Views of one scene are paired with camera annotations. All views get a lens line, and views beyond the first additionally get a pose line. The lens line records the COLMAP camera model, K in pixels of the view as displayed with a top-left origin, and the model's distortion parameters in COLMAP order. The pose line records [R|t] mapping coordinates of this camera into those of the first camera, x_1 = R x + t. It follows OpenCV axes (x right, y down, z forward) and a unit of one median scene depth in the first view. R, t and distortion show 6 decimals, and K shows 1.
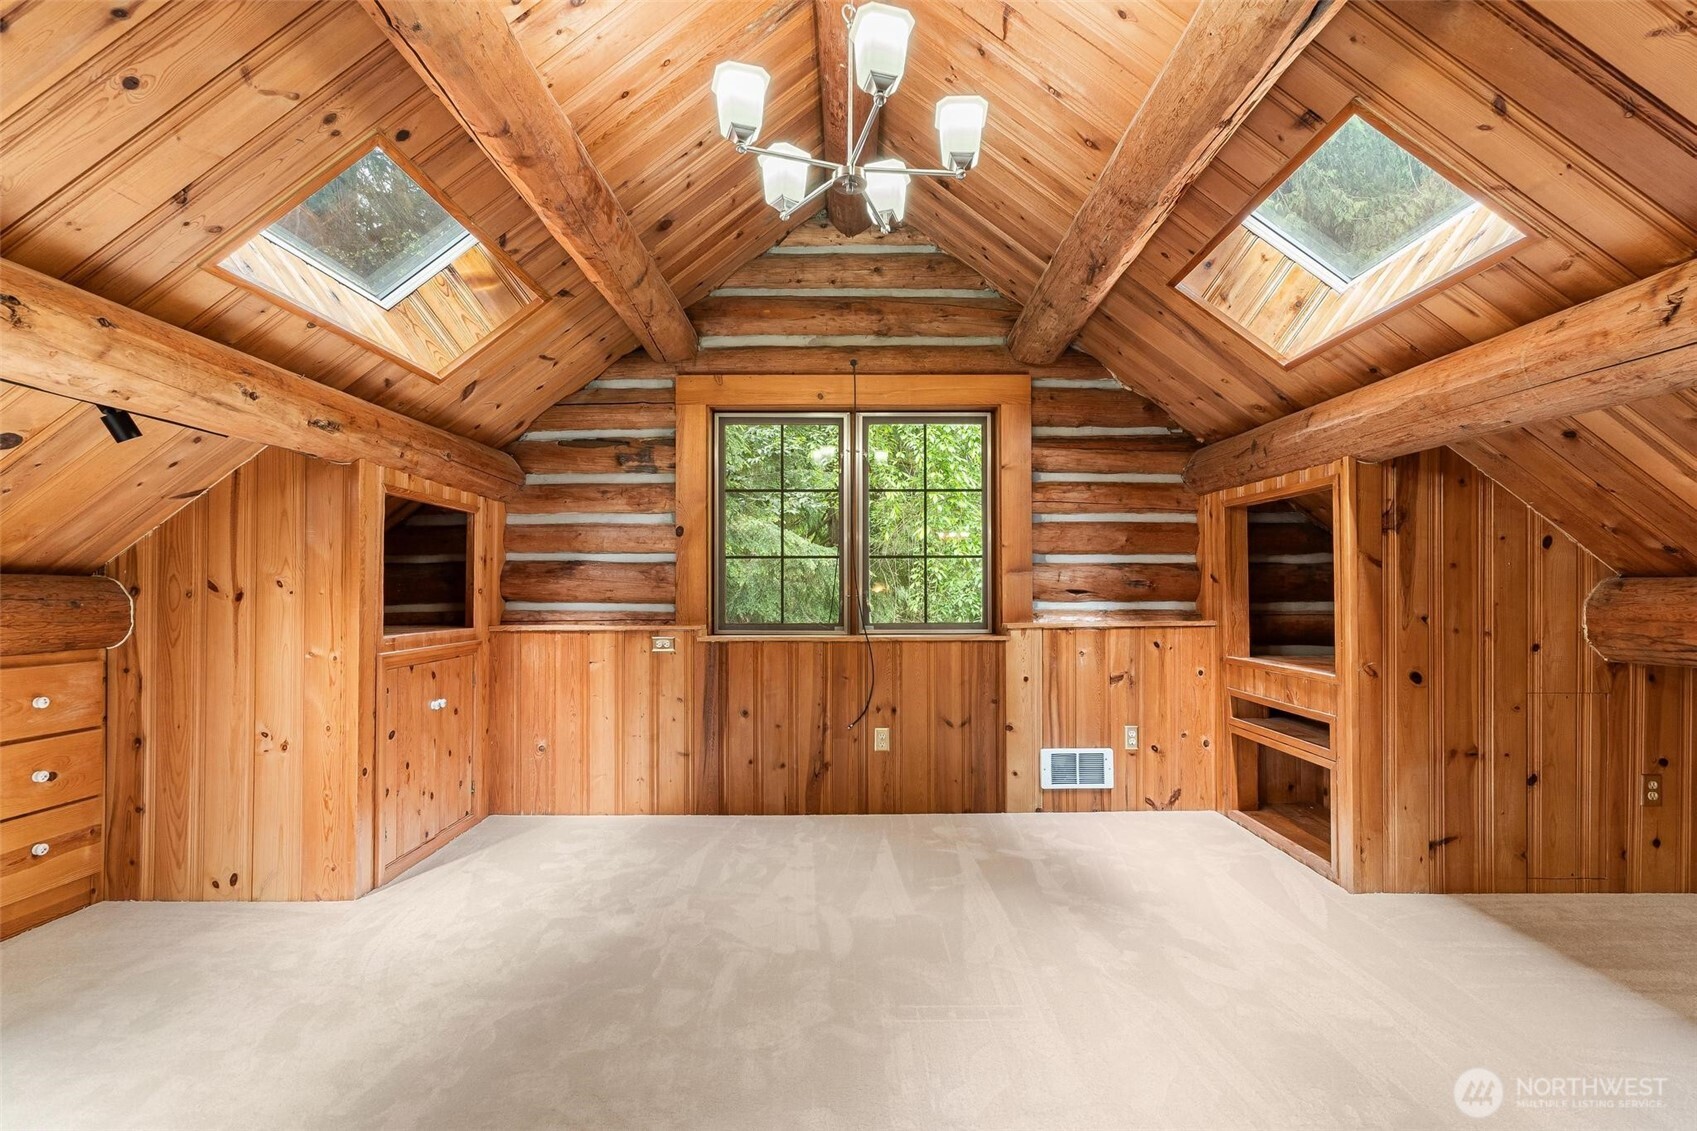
lens RADIAL K [[820.9, 0, 855.9], [0, 820.9, 578.5], [0, 0, 1]] dist [0.006523, -0.002888]
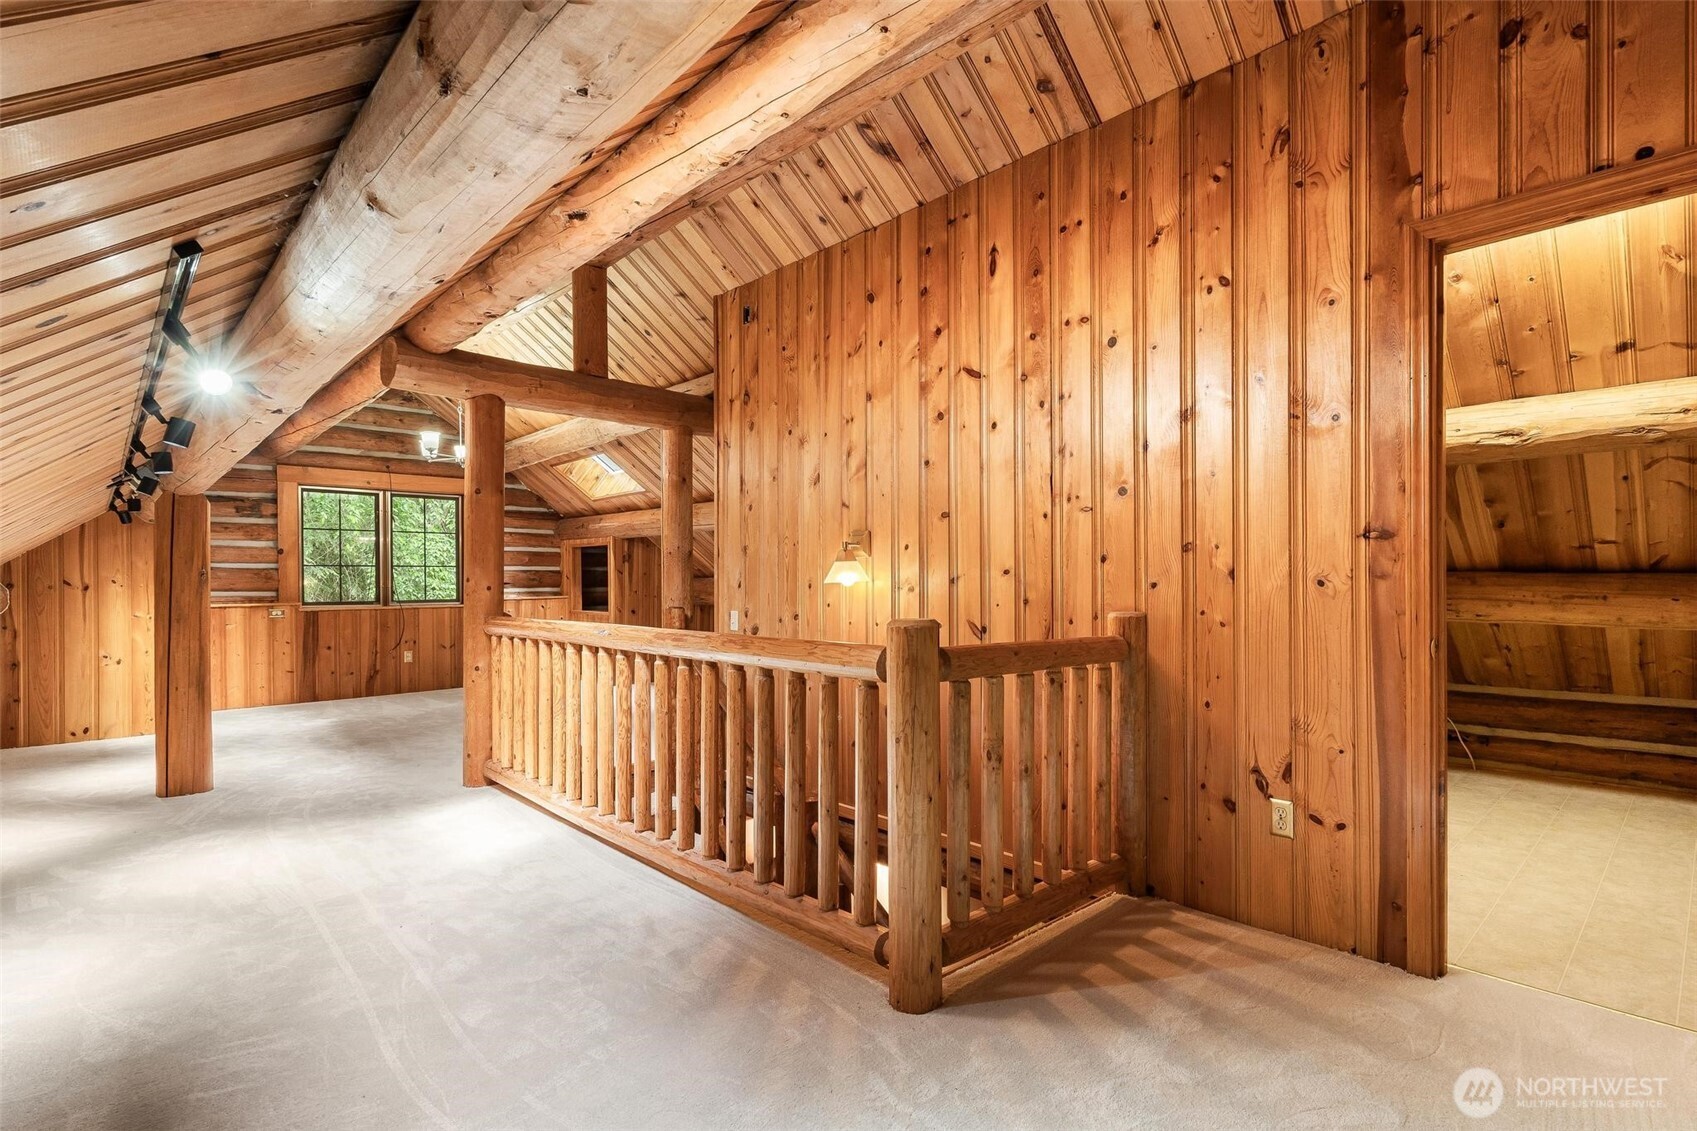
lens RADIAL K [[820.9, 0, 854.1], [0, 820.9, 573.4], [0, 0, 1]] dist [0.006523, -0.002888]
pose [[0.733634, 0.002639, 0.679539, -0.540895], [-0.005385, 0.999984, 0.001930, -0.019807], [-0.679523, -0.005076, 0.733637, -1.240112]]
